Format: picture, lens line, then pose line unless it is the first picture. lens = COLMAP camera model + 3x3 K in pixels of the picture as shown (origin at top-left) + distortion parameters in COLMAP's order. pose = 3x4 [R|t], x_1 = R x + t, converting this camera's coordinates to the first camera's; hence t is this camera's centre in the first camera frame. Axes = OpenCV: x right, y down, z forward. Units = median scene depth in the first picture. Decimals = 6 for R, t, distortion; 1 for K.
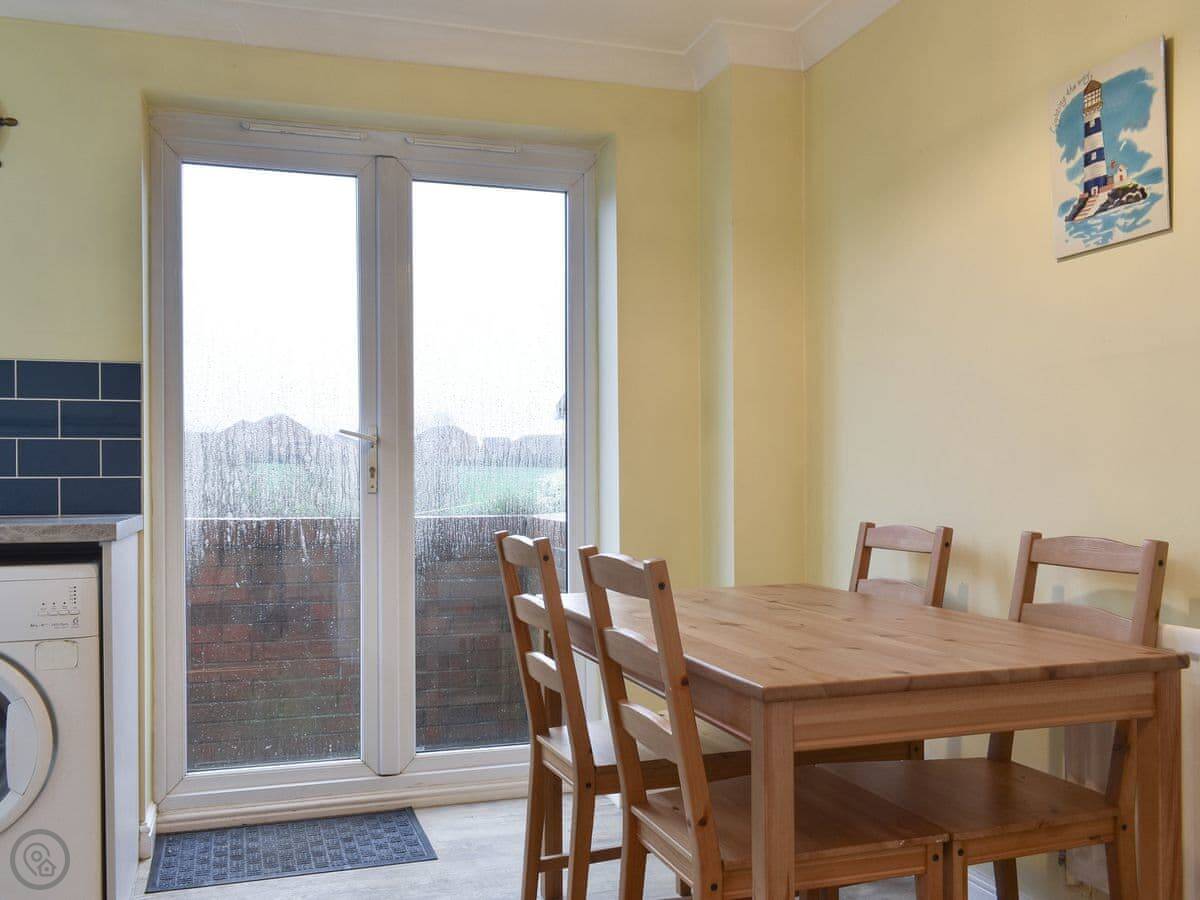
lens RADIAL K [[1032.5, 0, 600.0], [0, 1032.5, 450.0], [0, 0, 1]] dist [0.000987, 0.004041]
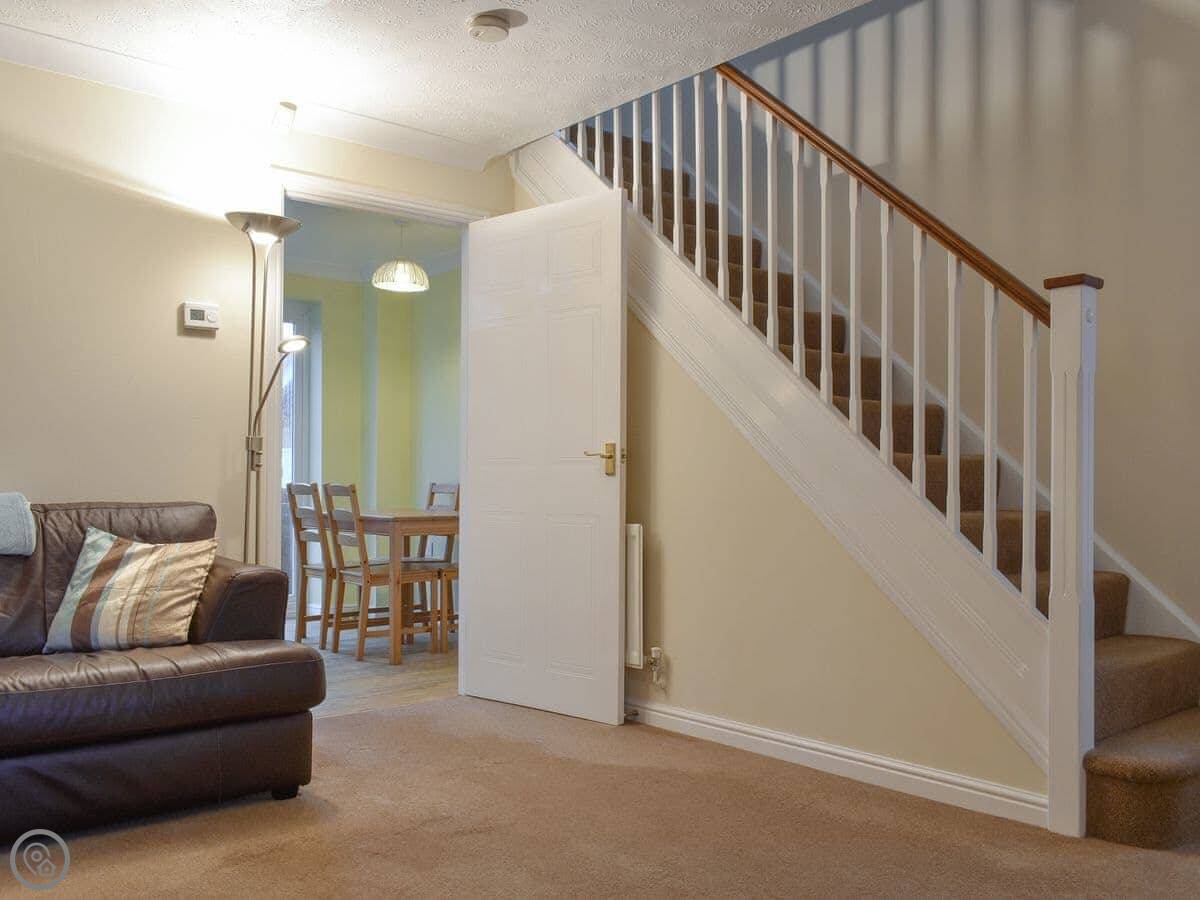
lens RADIAL K [[1032.5, 0, 600.0], [0, 1032.5, 450.0], [0, 0, 1]] dist [0.000987, 0.004041]
pose [[0.945084, 0.027656, 0.325654, -0.172839], [-0.020780, 0.999482, -0.024574, 0.044470], [-0.326165, 0.016457, 0.945170, -1.483078]]
